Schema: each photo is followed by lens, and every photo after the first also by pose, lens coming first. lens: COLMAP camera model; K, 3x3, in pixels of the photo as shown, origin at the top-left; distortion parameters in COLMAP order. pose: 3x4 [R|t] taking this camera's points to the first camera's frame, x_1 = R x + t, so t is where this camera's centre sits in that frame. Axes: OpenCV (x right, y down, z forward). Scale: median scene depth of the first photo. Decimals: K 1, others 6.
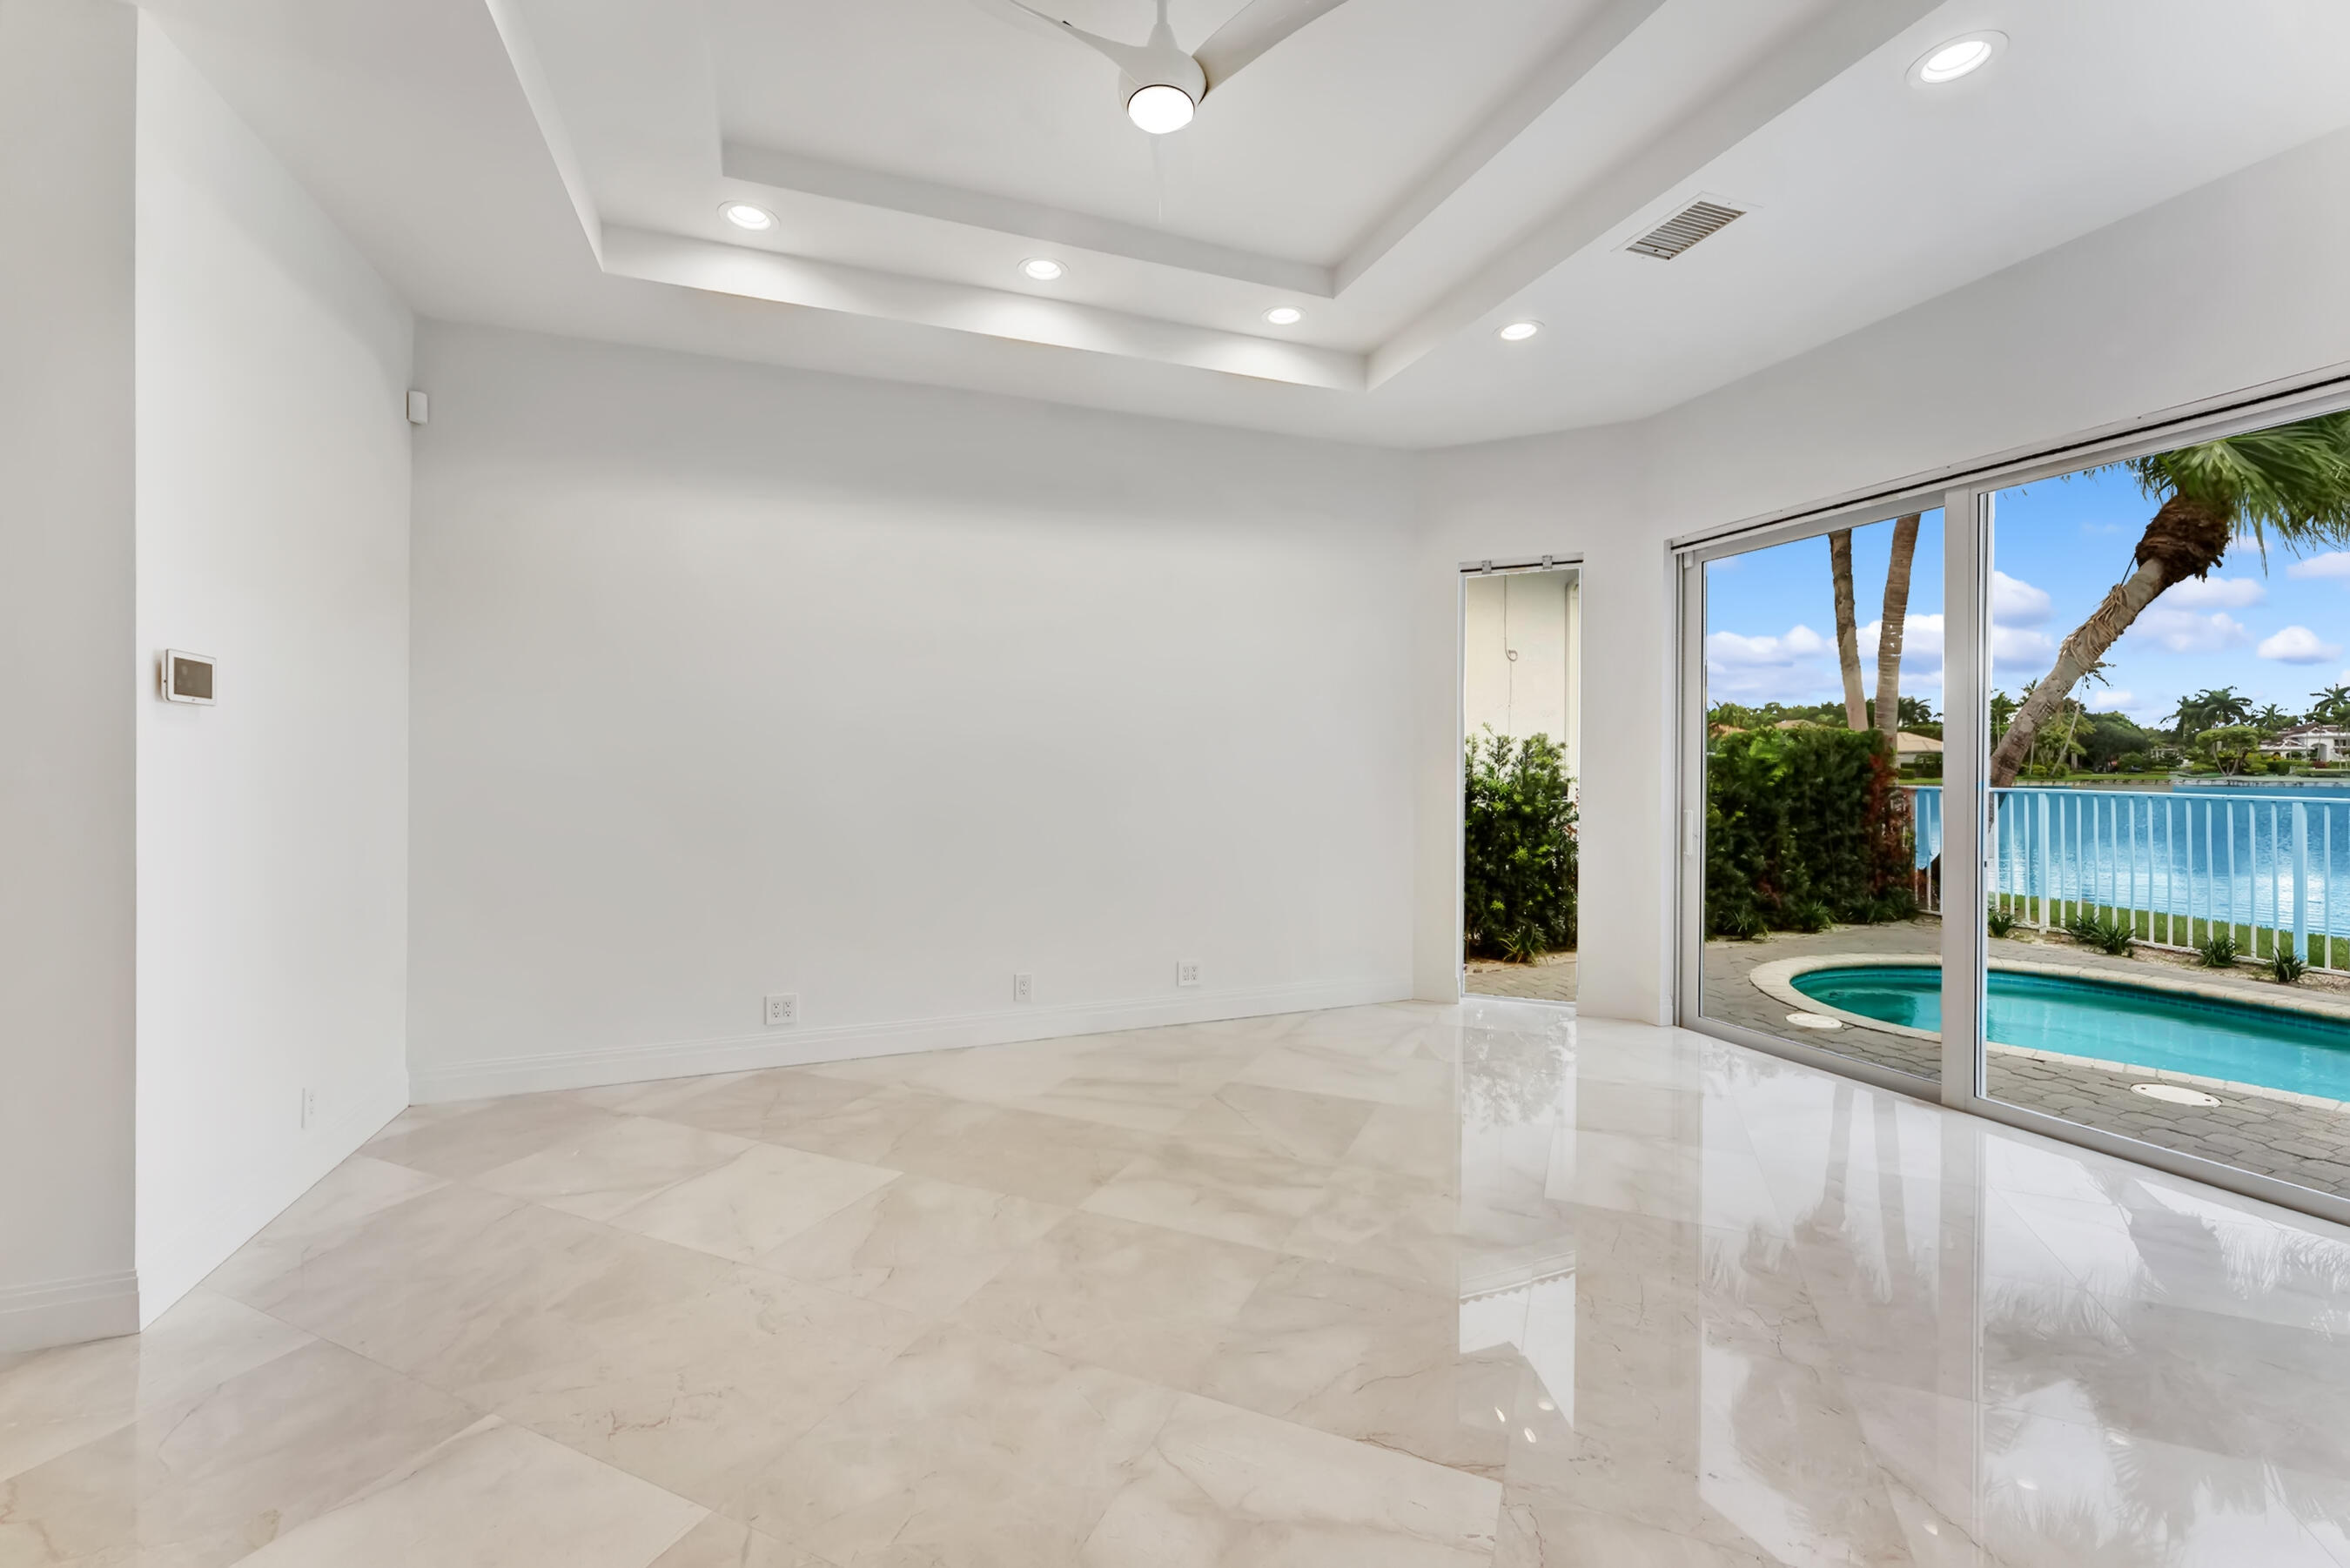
lens RADIAL K [[955.3, 0, 1181.0], [0, 955.3, 767.0], [0, 0, 1]] dist [0.001143, -0.000854]
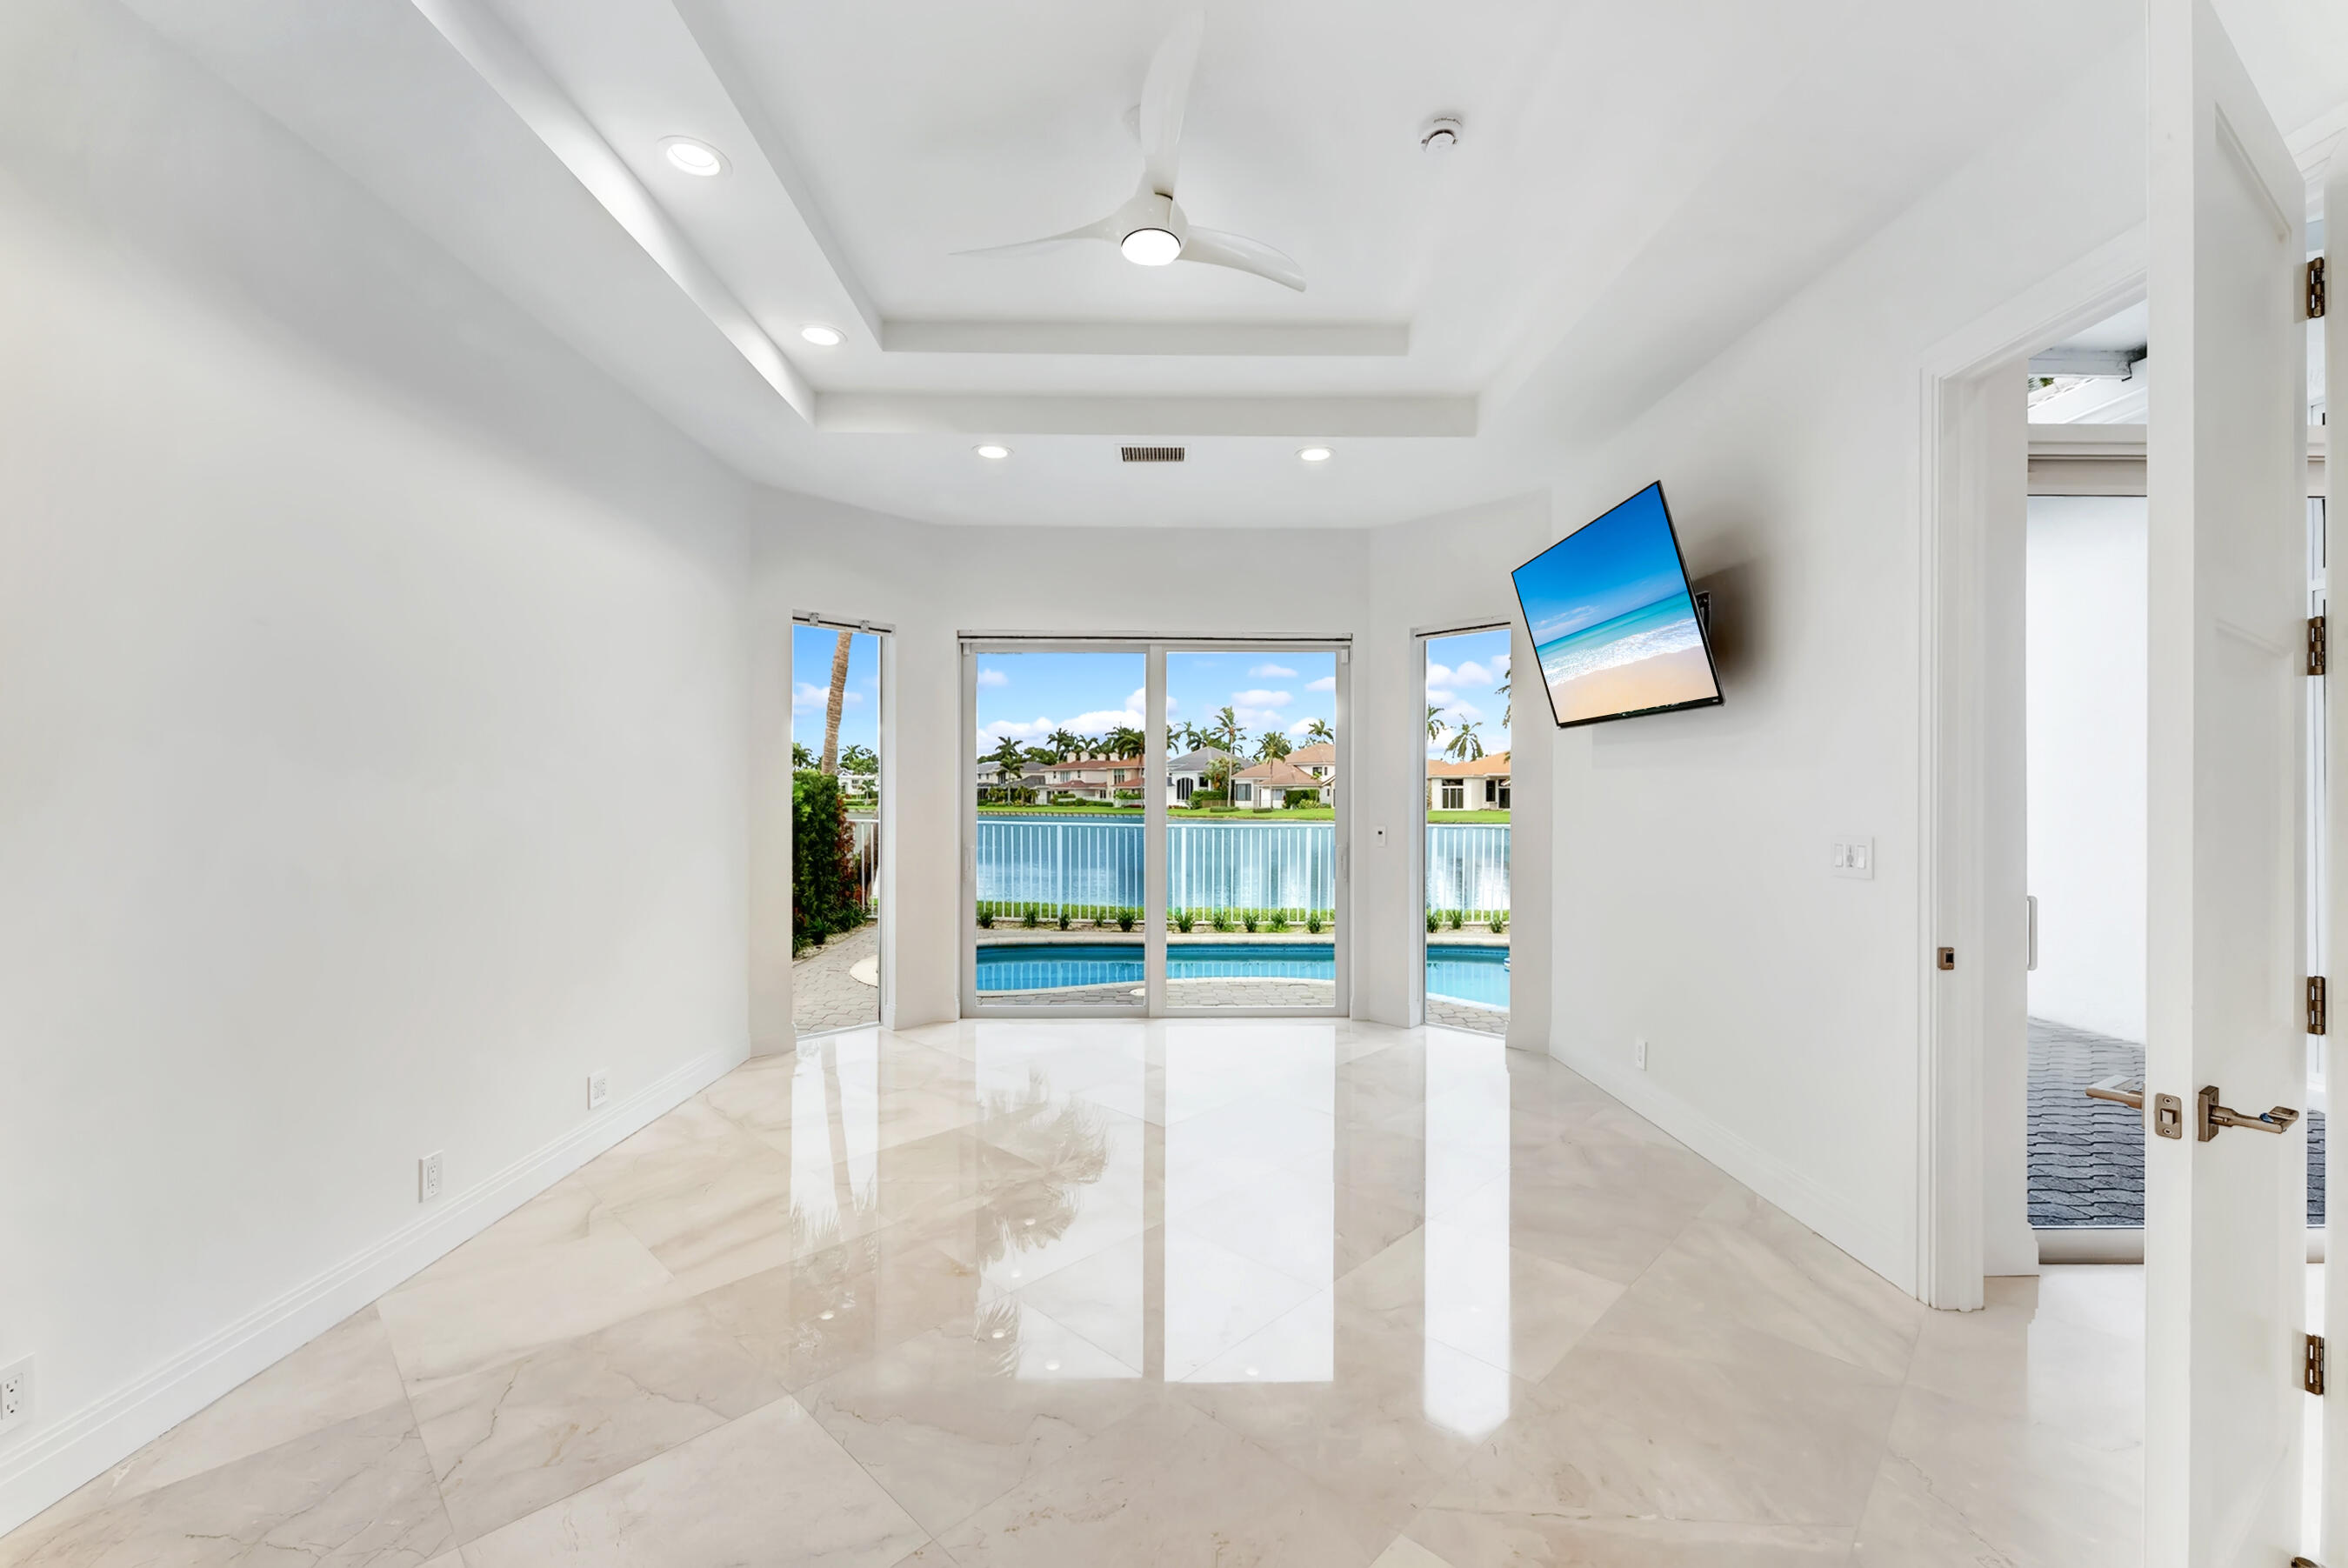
lens RADIAL K [[954.6, 0, 1175.1], [0, 954.6, 794.2], [0, 0, 1]] dist [0.001143, -0.000854]
pose [[0.336771, 0.005483, 0.941571, -0.689941], [-0.002175, 0.999985, -0.005045, -0.021868], [-0.941584, -0.000349, 0.336777, 0.379895]]
